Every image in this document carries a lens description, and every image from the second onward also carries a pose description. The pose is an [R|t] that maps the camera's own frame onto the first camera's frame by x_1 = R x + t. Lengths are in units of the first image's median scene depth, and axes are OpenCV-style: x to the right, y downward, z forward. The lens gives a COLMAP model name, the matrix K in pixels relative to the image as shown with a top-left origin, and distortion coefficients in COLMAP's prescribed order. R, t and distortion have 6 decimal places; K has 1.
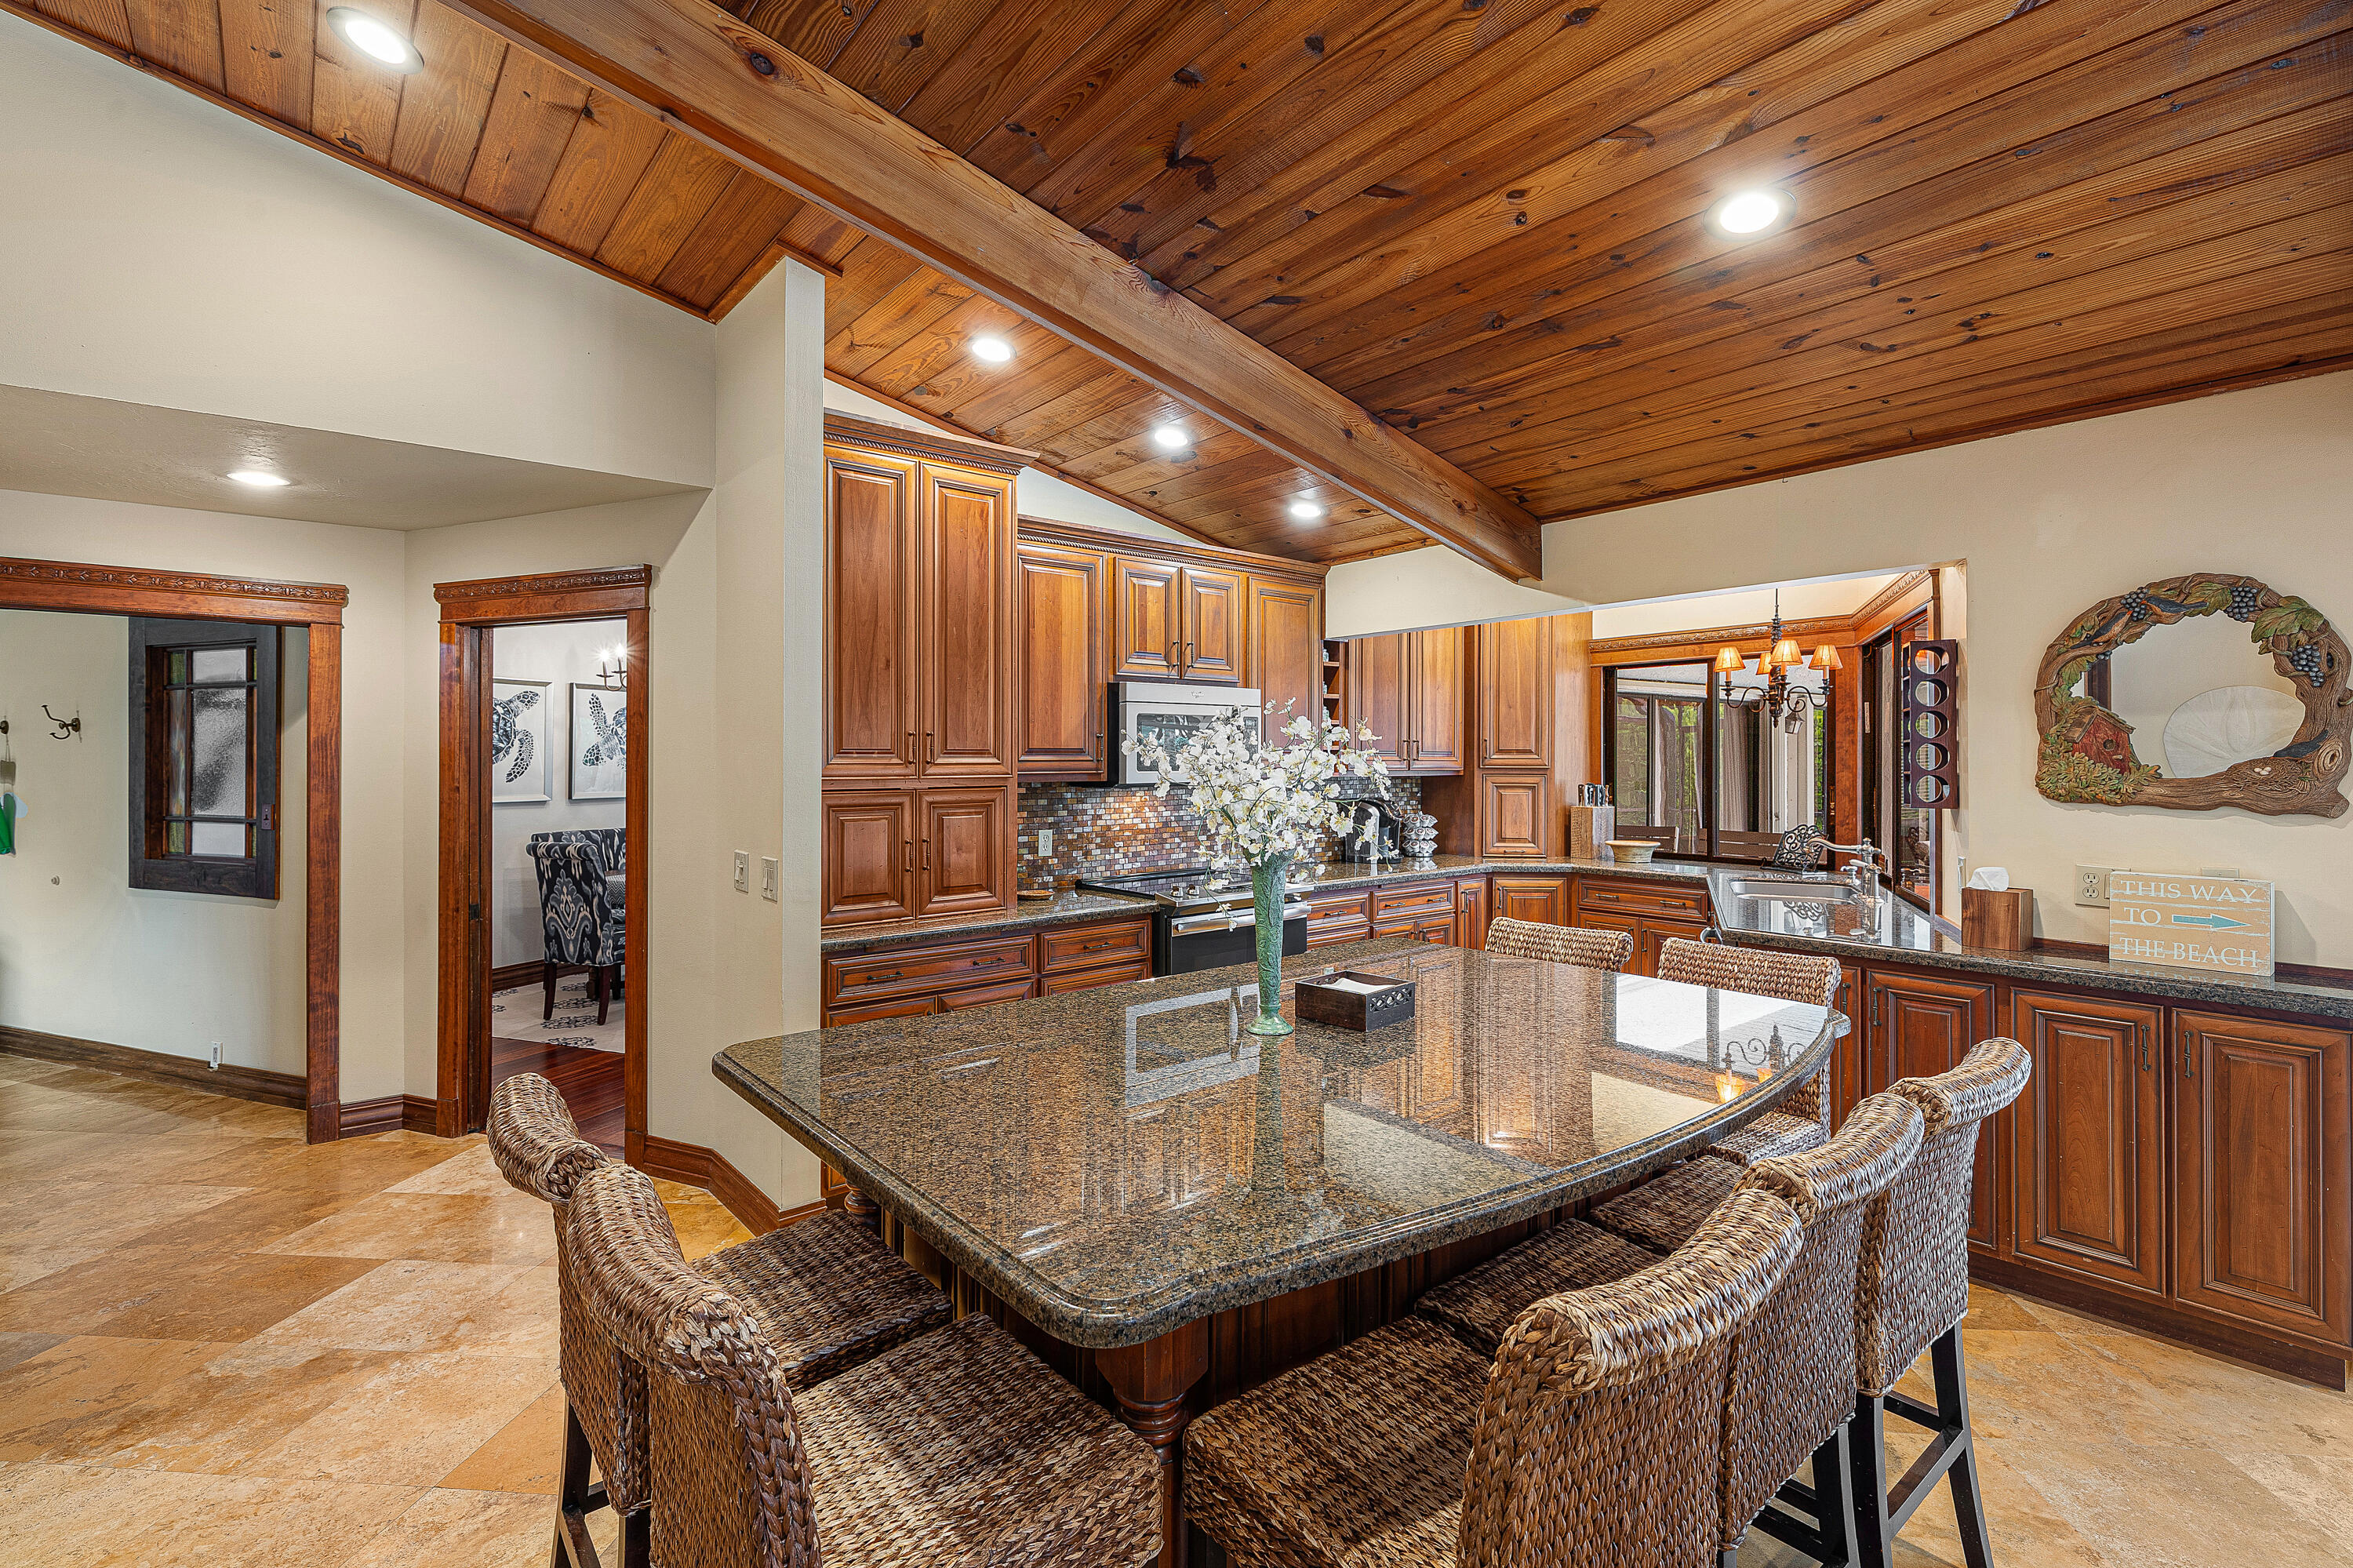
lens RADIAL K [[1074.0, 0, 1167.8], [0, 1074.0, 760.5], [0, 0, 1]] dist [-0.005349, 0.001162]
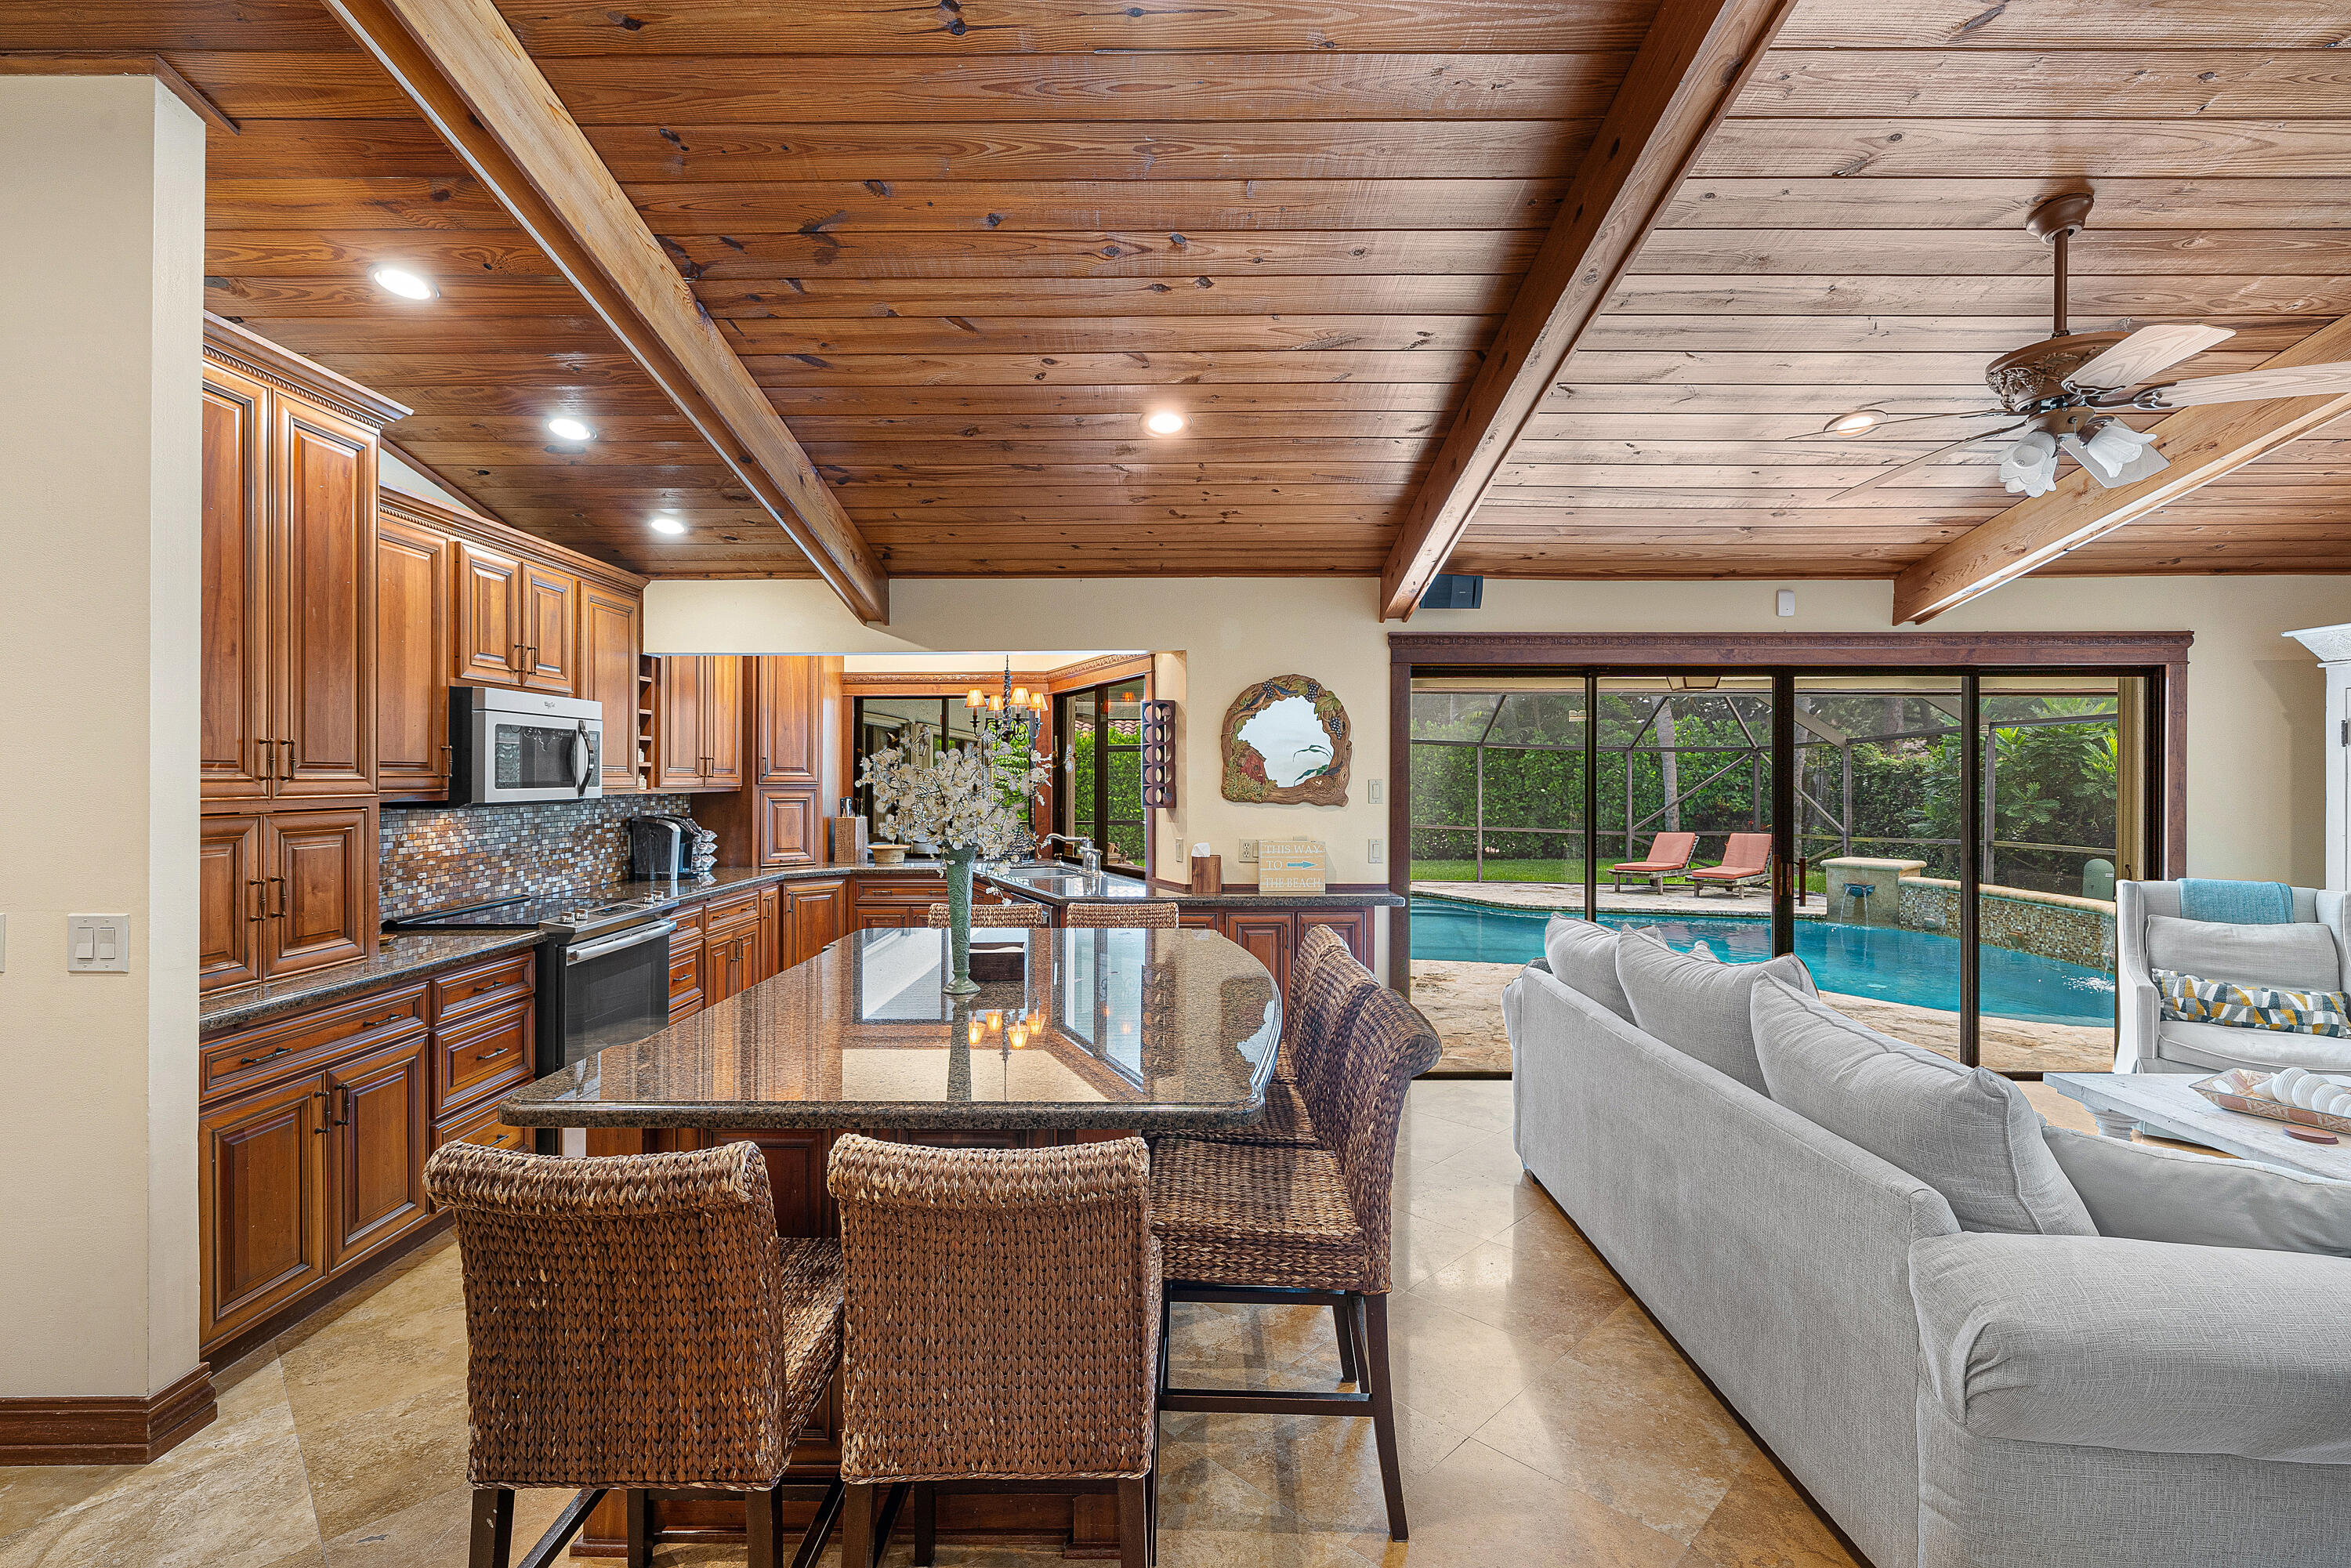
lens RADIAL K [[1073.0, 0, 1166.1], [0, 1073.0, 782.7], [0, 0, 1]] dist [-0.005349, 0.001162]
pose [[0.631241, -0.002151, 0.775584, -0.380675], [-0.000148, 0.999996, 0.002895, 0.002626], [-0.775587, -0.001942, 0.631238, 0.012472]]
